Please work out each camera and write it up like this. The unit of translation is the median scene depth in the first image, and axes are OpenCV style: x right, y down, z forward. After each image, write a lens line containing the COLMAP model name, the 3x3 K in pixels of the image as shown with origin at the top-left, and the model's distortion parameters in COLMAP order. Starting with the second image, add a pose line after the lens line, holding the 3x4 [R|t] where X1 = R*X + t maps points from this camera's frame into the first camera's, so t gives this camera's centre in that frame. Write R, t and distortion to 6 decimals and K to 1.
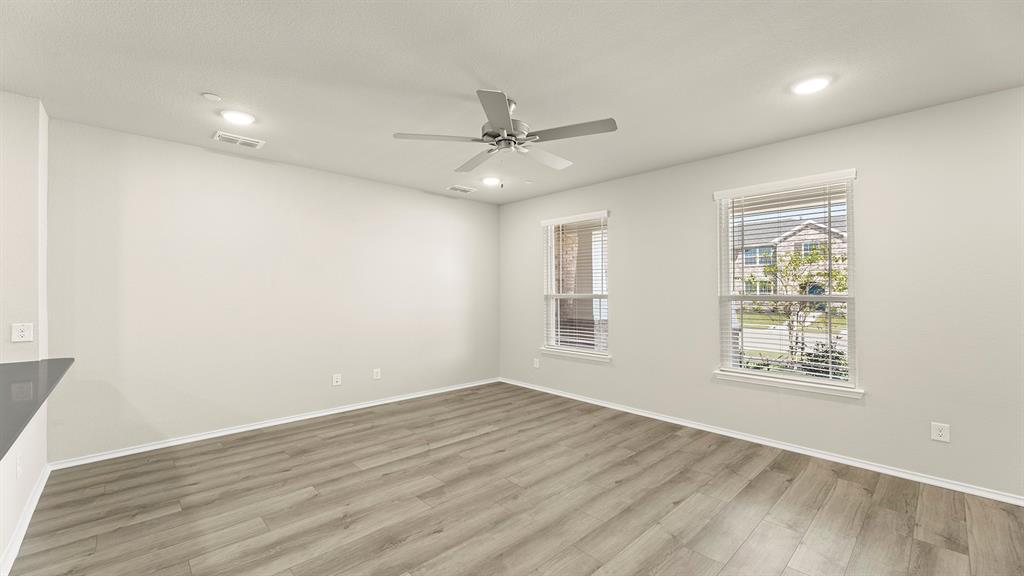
lens RADIAL K [[407.3, 0, 516.3], [0, 407.3, 283.3], [0, 0, 1]] dist [0.003836, 0.000447]
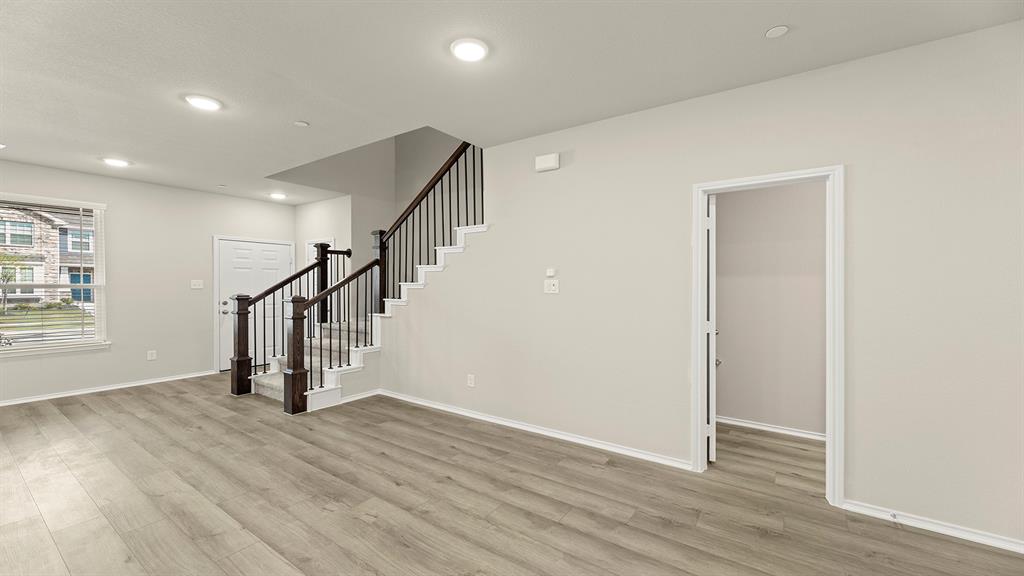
lens RADIAL K [[407.3, 0, 508.1], [0, 407.3, 291.1], [0, 0, 1]] dist [0.003836, 0.000447]
pose [[-0.186592, -0.019356, 0.982247, -0.954979], [-0.026824, 0.999534, 0.014601, -0.005066], [-0.982071, -0.023623, -0.187024, -0.218666]]
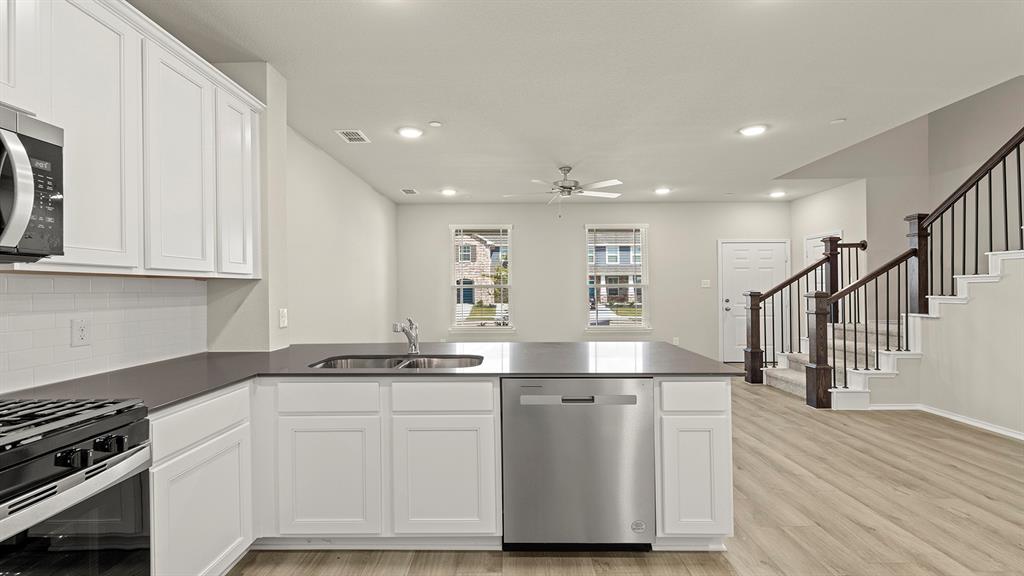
lens RADIAL K [[460.2, 0, 506.4], [0, 460.2, 287.4], [0, 0, 1]] dist [-0.001358, -0.000208]
pose [[0.698852, -0.004418, 0.715252, -1.285429], [-0.008422, 0.999861, 0.014405, 0.021192], [-0.715216, -0.016091, 0.698718, -0.118193]]
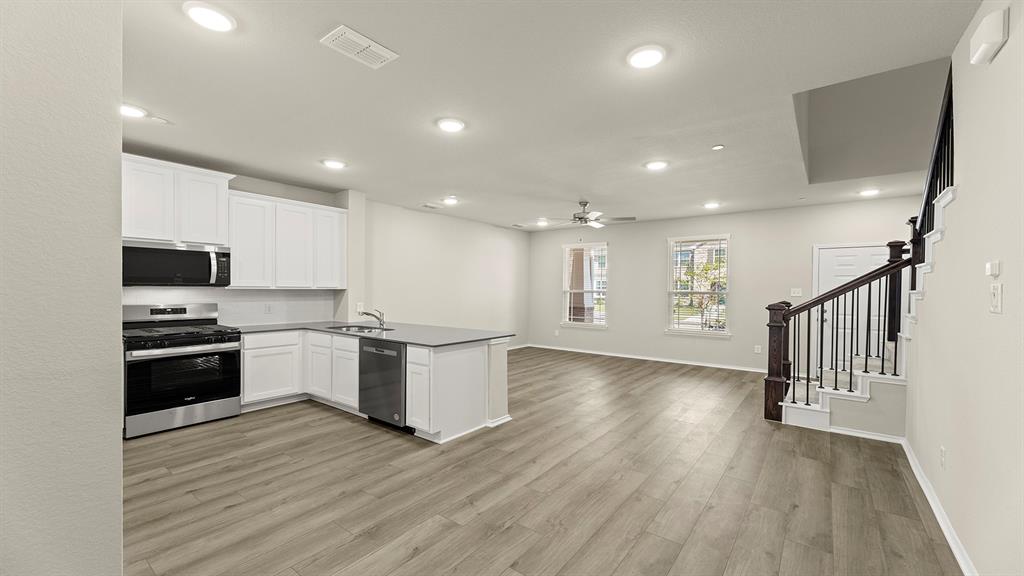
lens RADIAL K [[407.3, 0, 513.2], [0, 407.3, 296.0], [0, 0, 1]] dist [0.003836, 0.000447]
pose [[0.988144, 0.001704, 0.153518, -0.601612], [-0.007861, 0.999188, 0.039508, -0.019914], [-0.153326, -0.040246, 0.987356, -0.912057]]
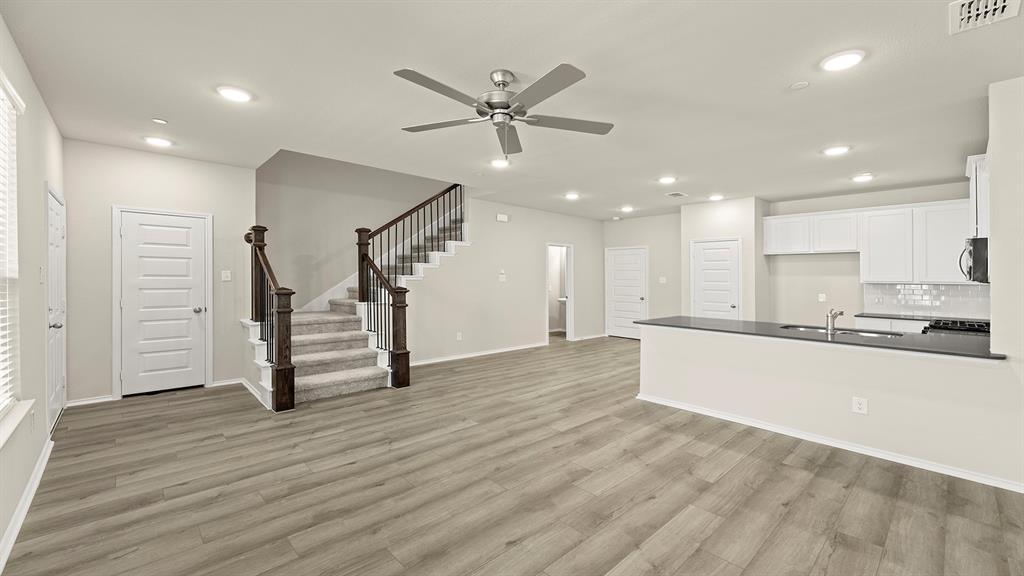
lens RADIAL K [[407.3, 0, 510.4], [0, 407.3, 276.4], [0, 0, 1]] dist [0.003836, 0.000447]
pose [[-0.999595, -0.012456, 0.025601, -0.044017], [-0.013214, 0.999472, -0.029687, 0.046143], [-0.025218, -0.030013, -0.999231, 1.606364]]
